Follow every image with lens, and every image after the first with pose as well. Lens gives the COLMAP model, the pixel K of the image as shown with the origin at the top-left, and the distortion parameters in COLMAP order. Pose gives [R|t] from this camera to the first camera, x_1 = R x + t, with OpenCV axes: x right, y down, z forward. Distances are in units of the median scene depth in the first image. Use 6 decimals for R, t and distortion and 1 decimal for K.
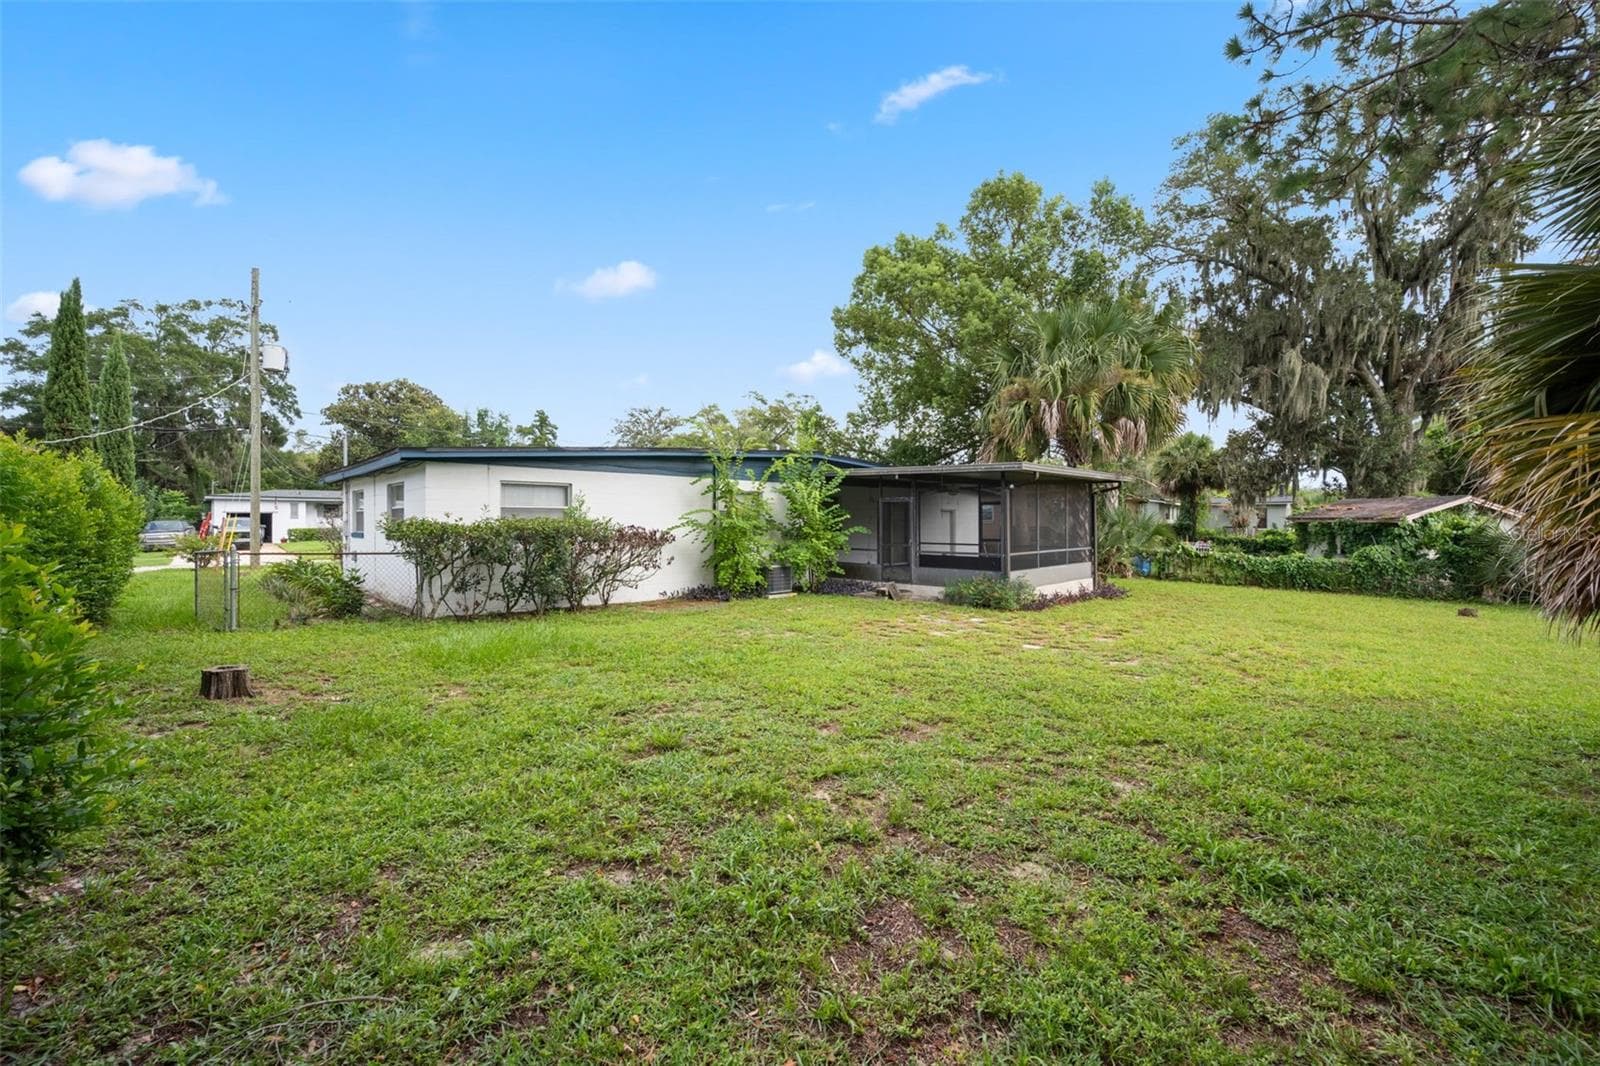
lens RADIAL K [[665.0, 0, 800.0], [0, 665.0, 533.0], [0, 0, 1]] dist [0.001228, 0.000104]
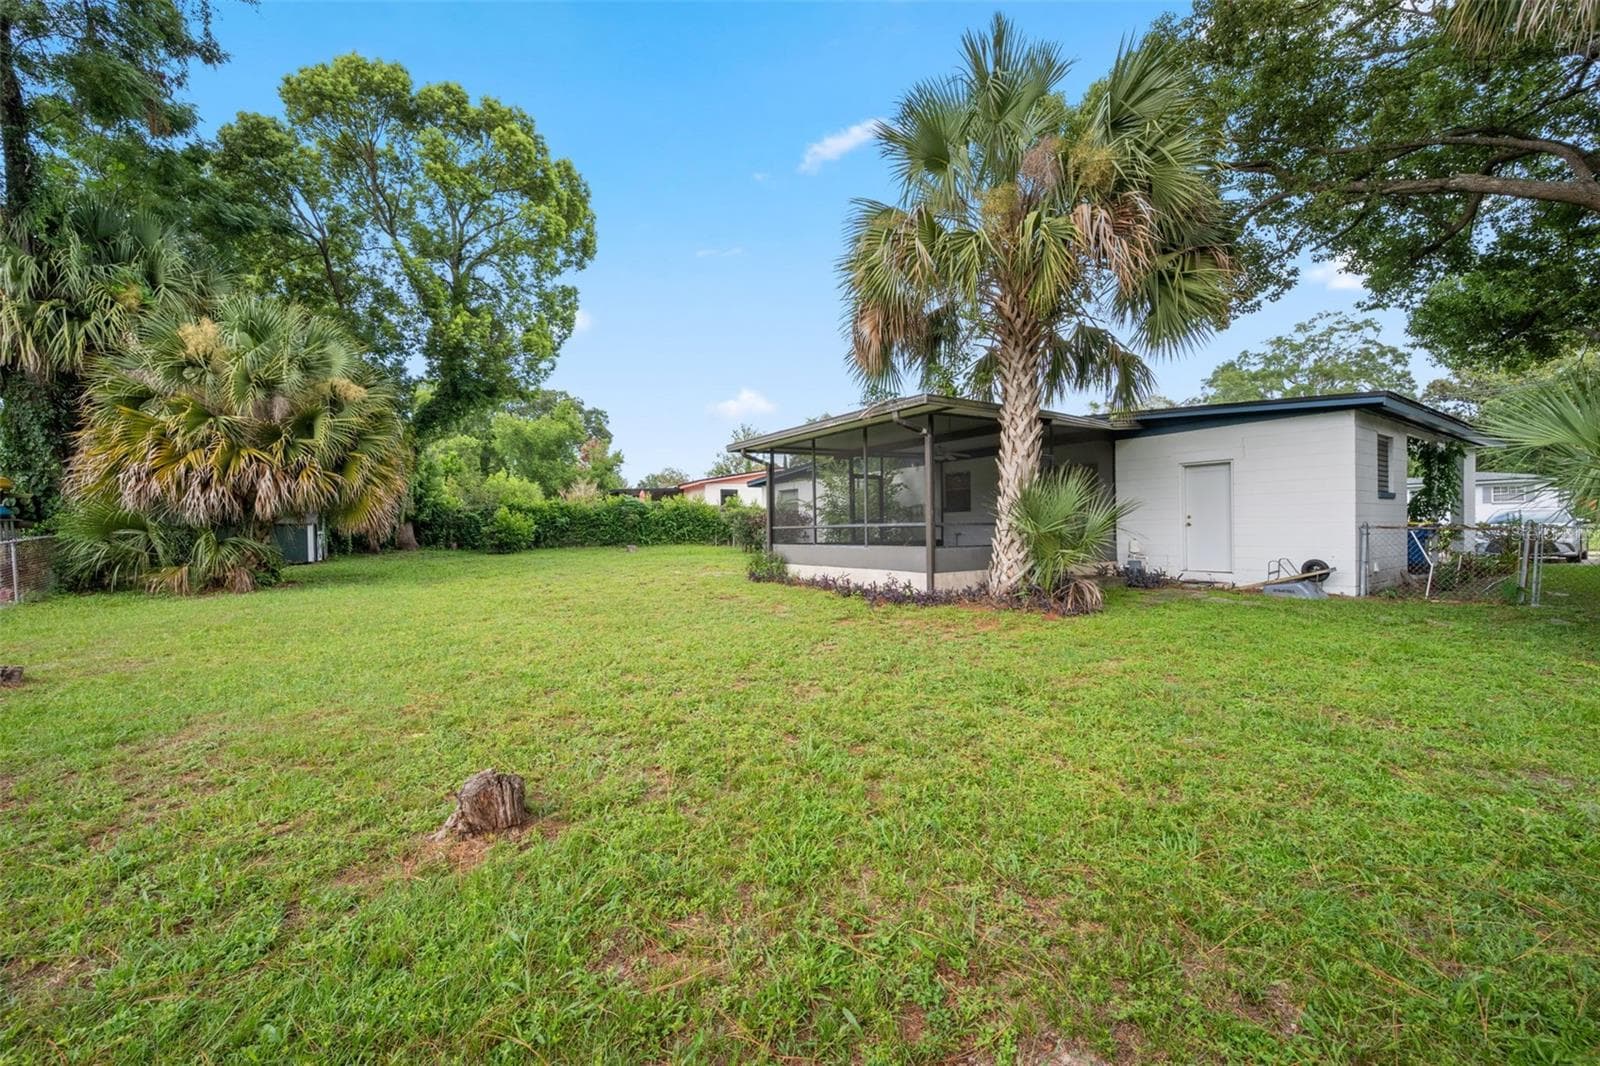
lens RADIAL K [[640.5, 0, 805.5], [0, 640.5, 560.7], [0, 0, 1]] dist [0.001352, -0.000178]
pose [[-0.191292, 0.051491, -0.980182, 1.228486], [-0.001504, 0.998606, 0.052753, 0.027875], [0.981532, 0.011565, -0.190948, 1.175369]]
